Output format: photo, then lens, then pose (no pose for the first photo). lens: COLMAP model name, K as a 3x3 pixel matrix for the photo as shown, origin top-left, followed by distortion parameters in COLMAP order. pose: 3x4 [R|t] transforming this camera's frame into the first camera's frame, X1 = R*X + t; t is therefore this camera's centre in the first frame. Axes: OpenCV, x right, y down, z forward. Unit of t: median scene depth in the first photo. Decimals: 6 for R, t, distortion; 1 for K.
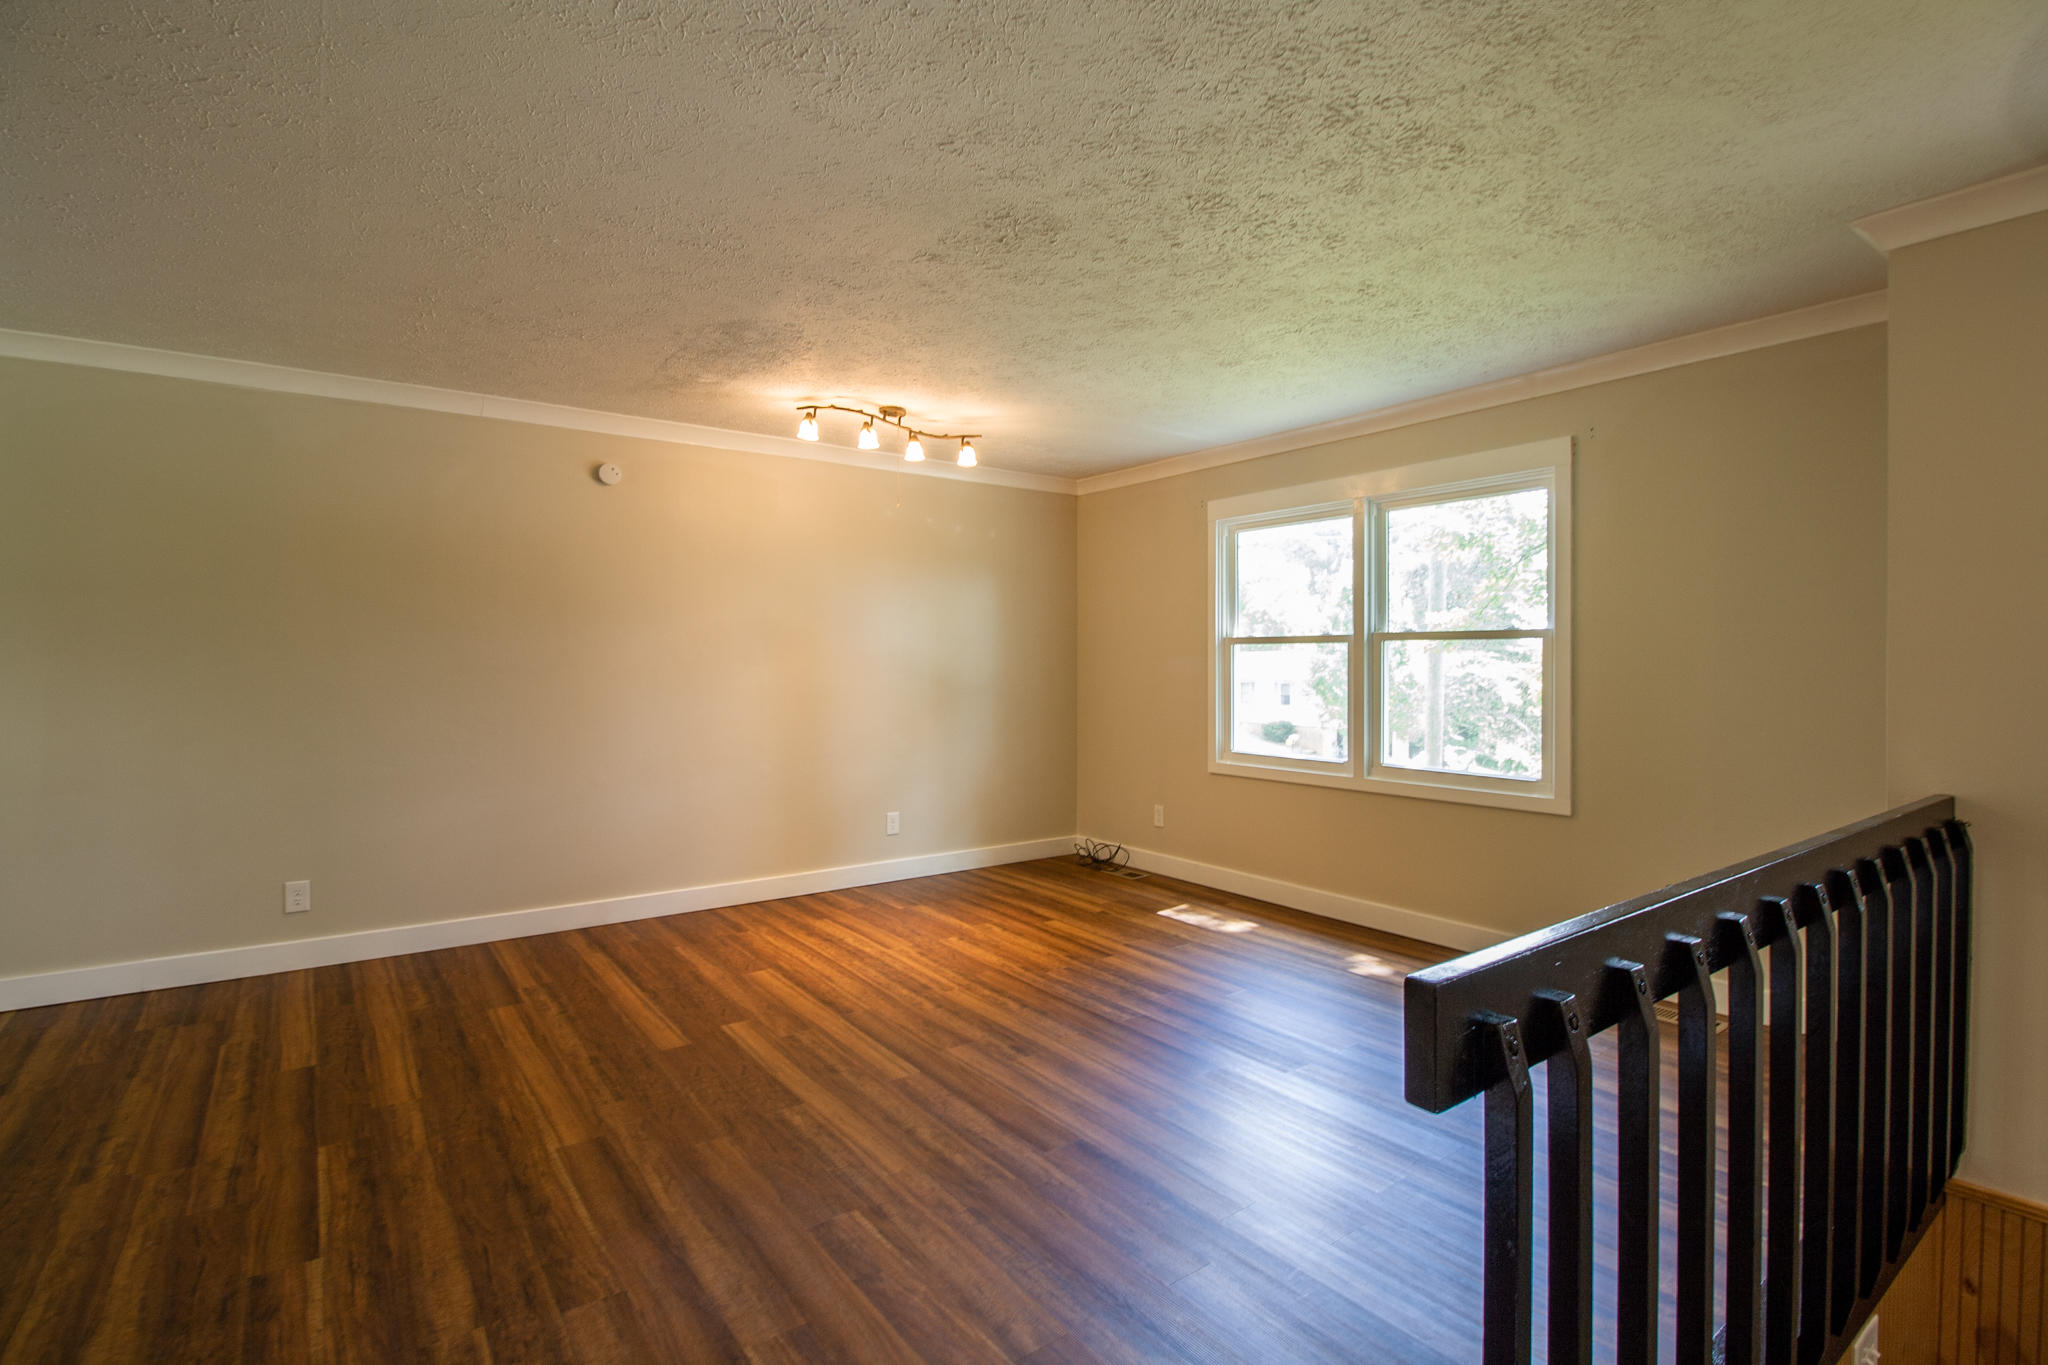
lens RADIAL K [[969.5, 0, 1036.0], [0, 969.5, 672.1], [0, 0, 1]] dist [0.000624, -0.013564]
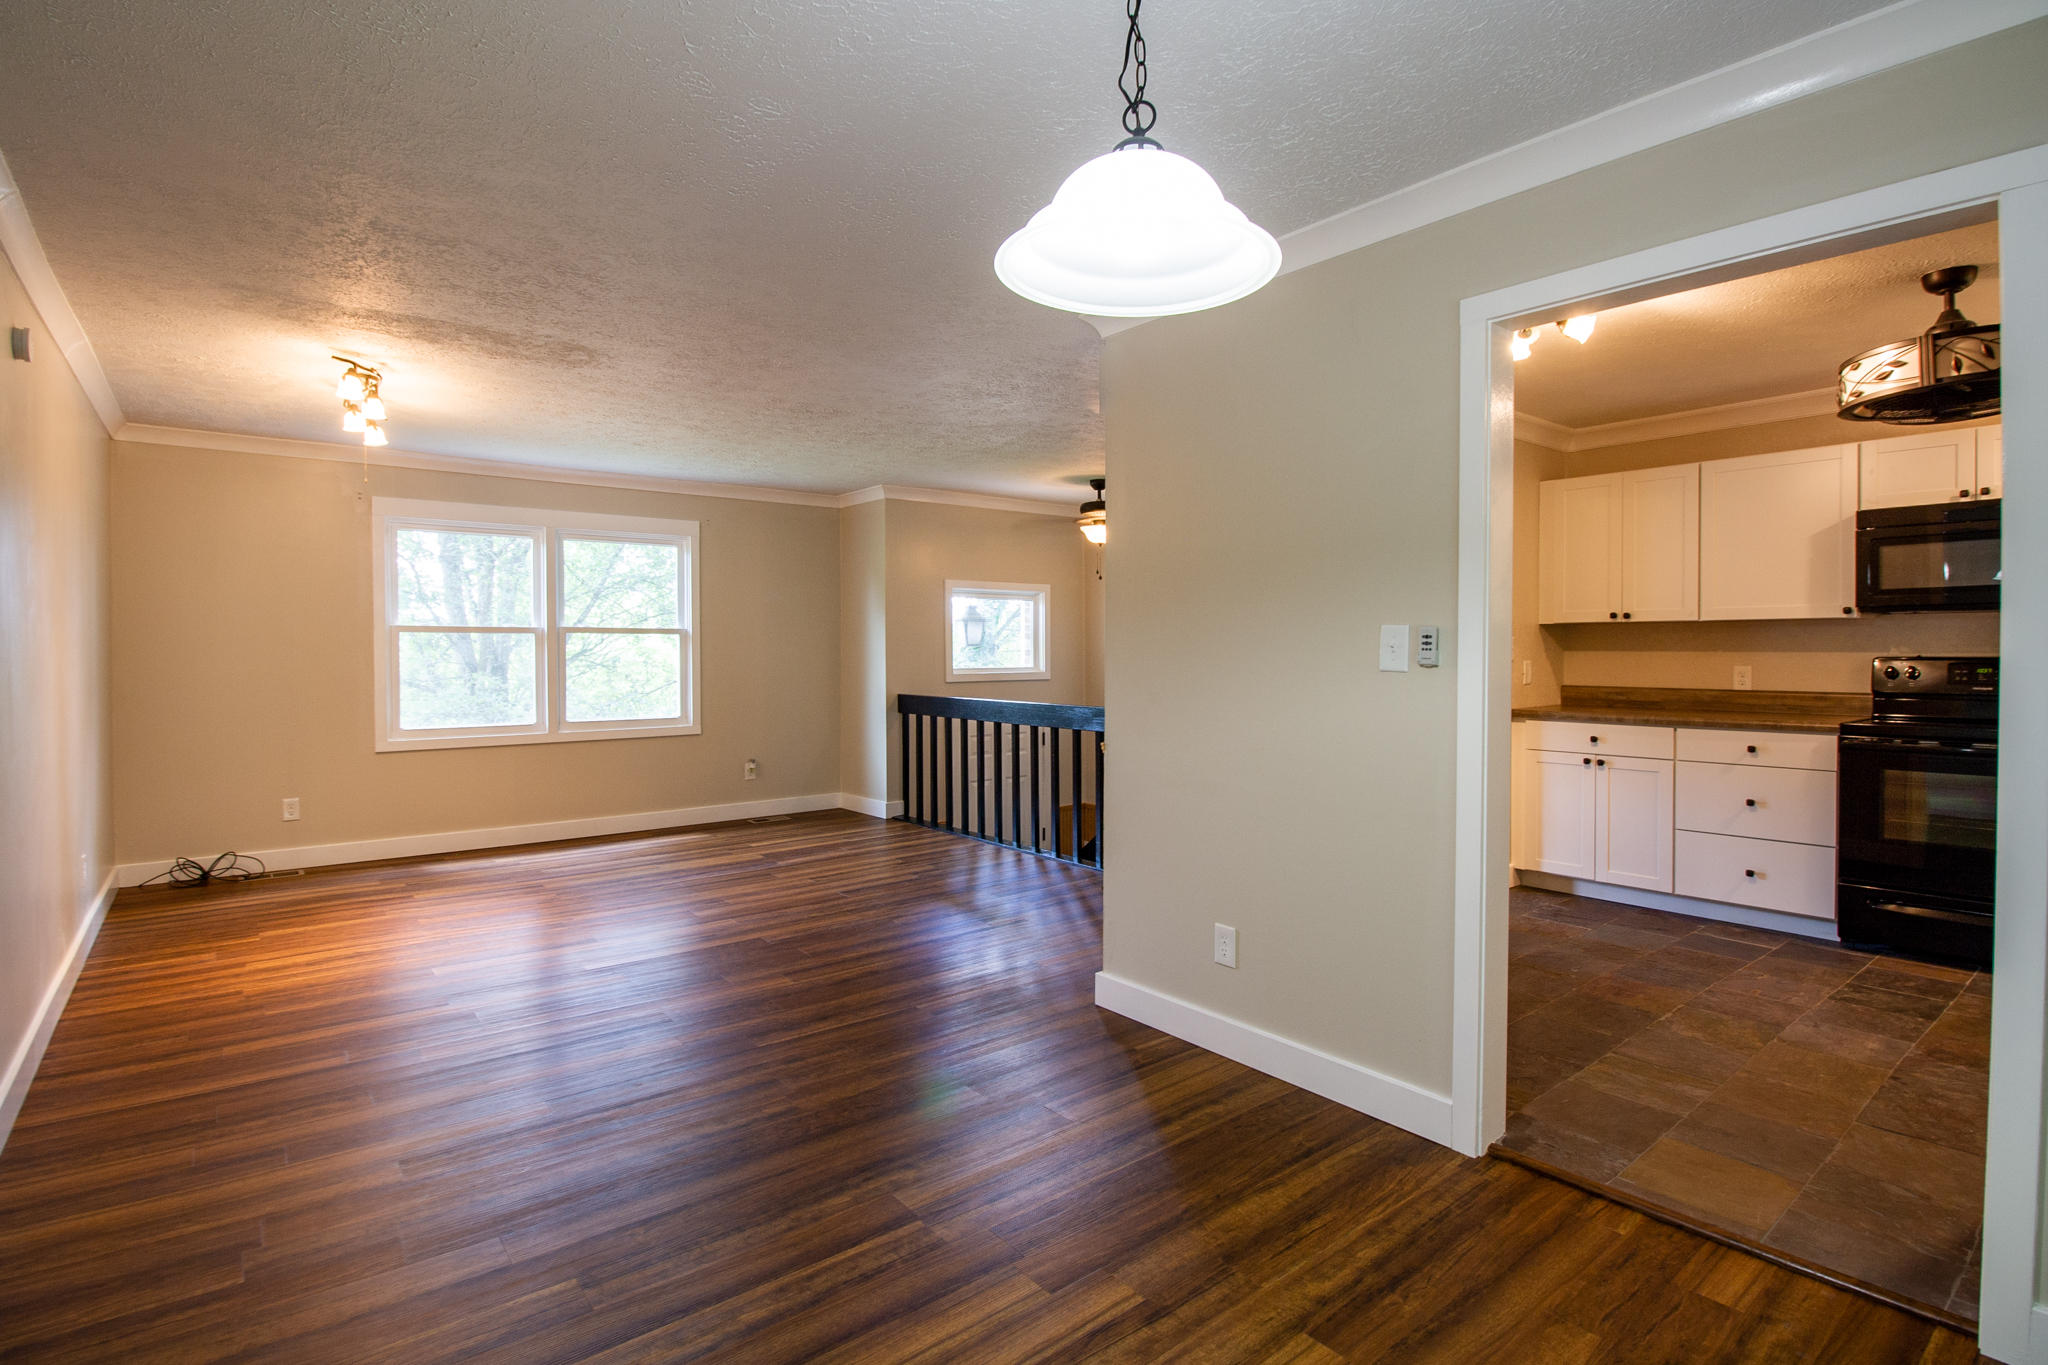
lens RADIAL K [[993.2, 0, 1036.4], [0, 993.2, 667.4], [0, 0, 1]] dist [0.001174, -0.014907]
pose [[-0.043162, -0.018030, 0.998905, -1.184966], [0.011508, 0.999762, 0.018542, -0.001127], [-0.999002, 0.012296, -0.042944, 0.413603]]
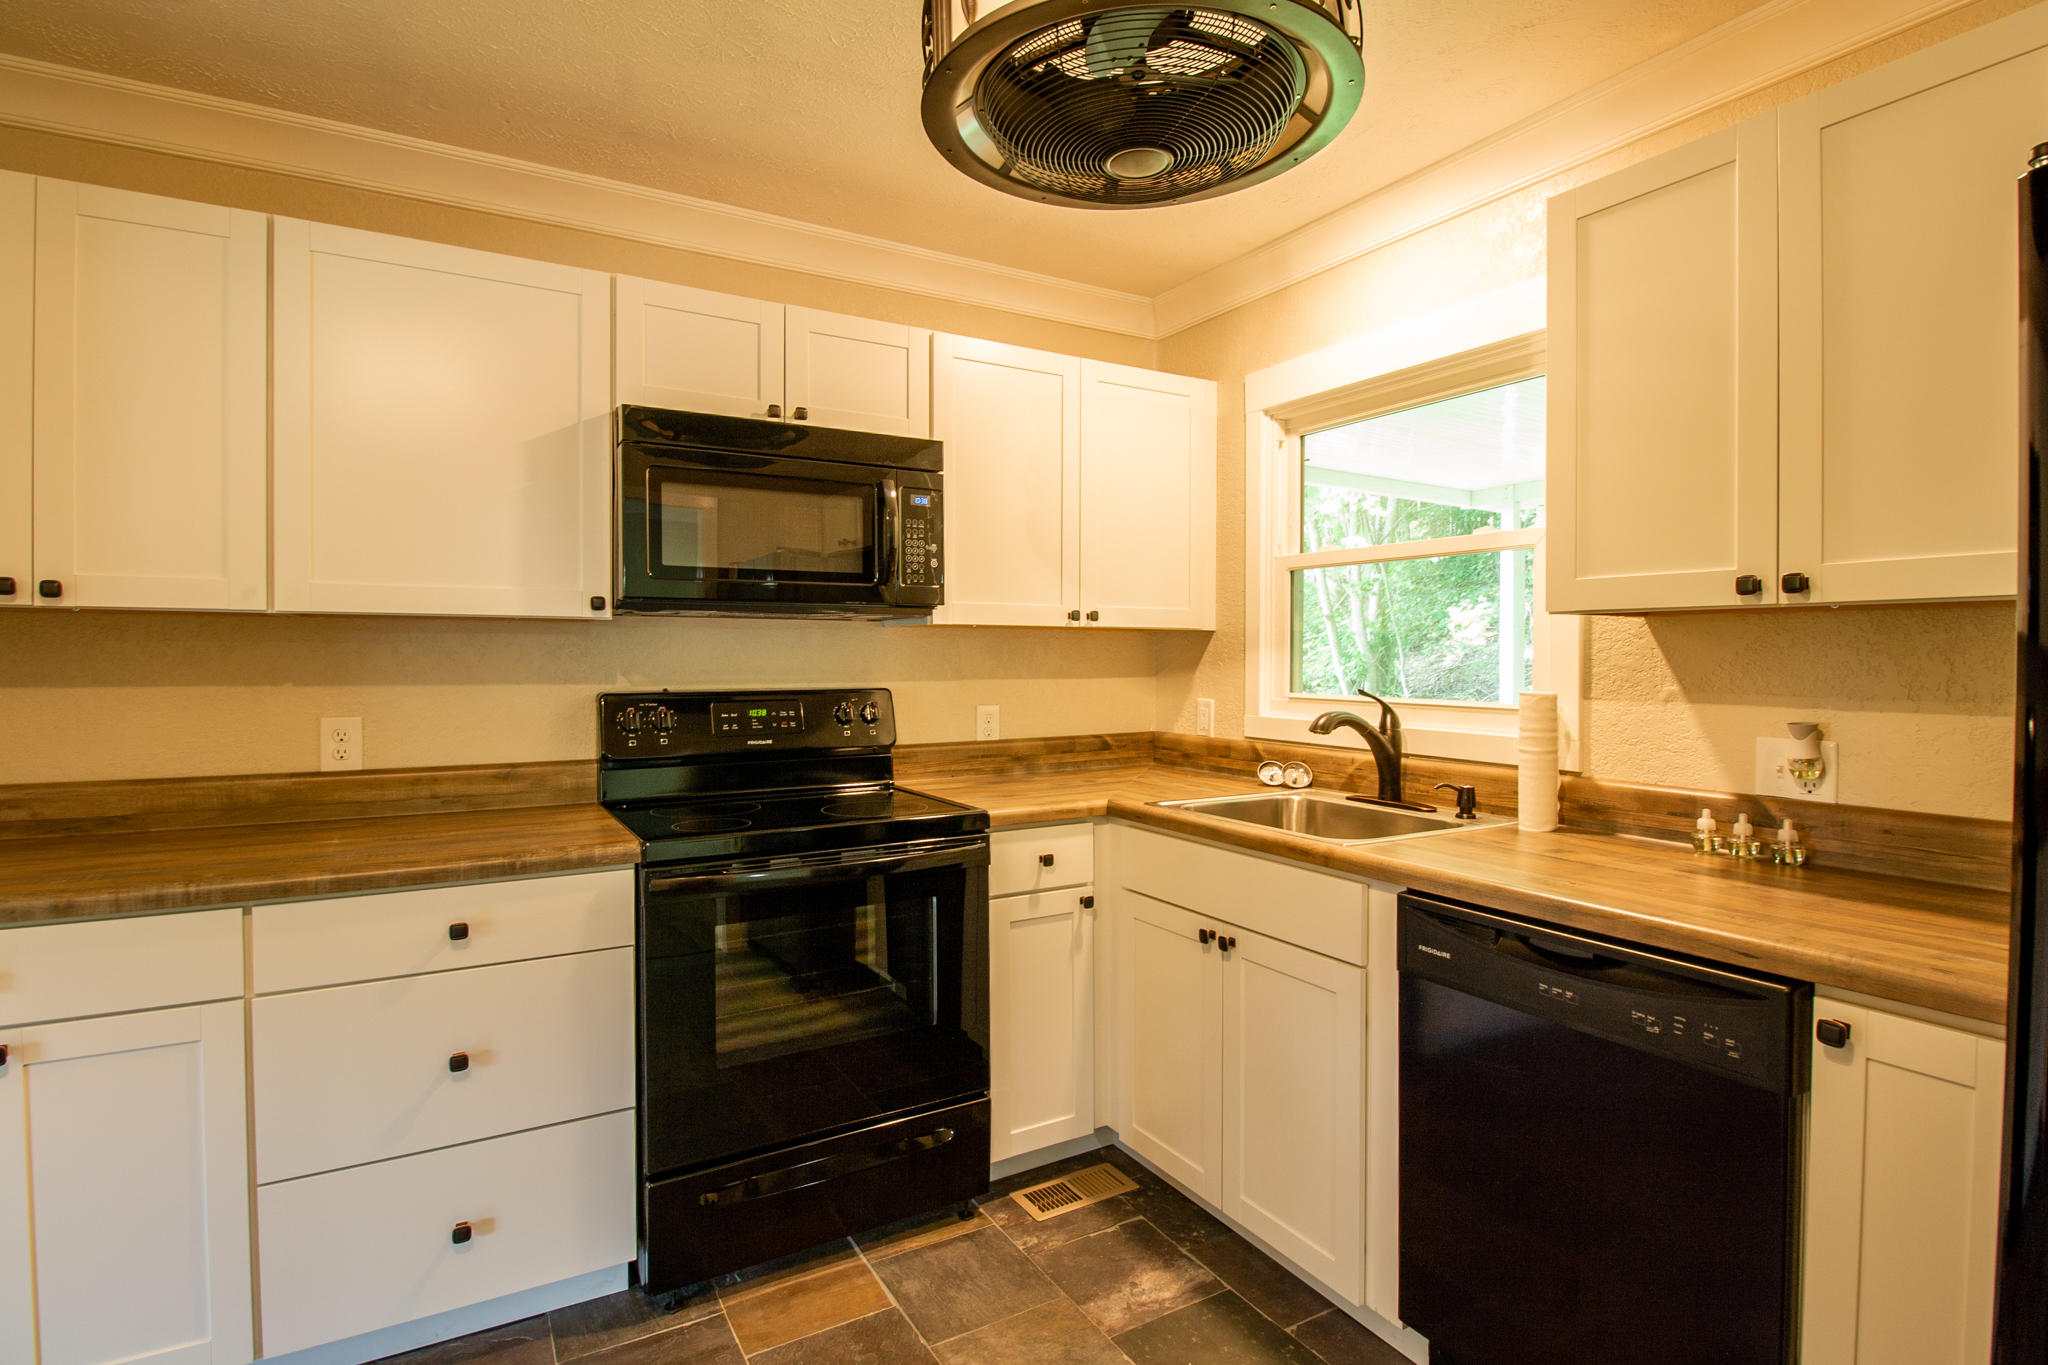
lens RADIAL K [[1014.3, 0, 1034.8], [0, 1014.3, 669.8], [0, 0, 1]] dist [0.002953, -0.015816]
pose [[-0.994062, -0.003676, 0.108754, -0.489134], [-0.001489, 0.999795, 0.020181, -0.008069], [-0.108806, 0.019900, -0.993864, 0.030527]]
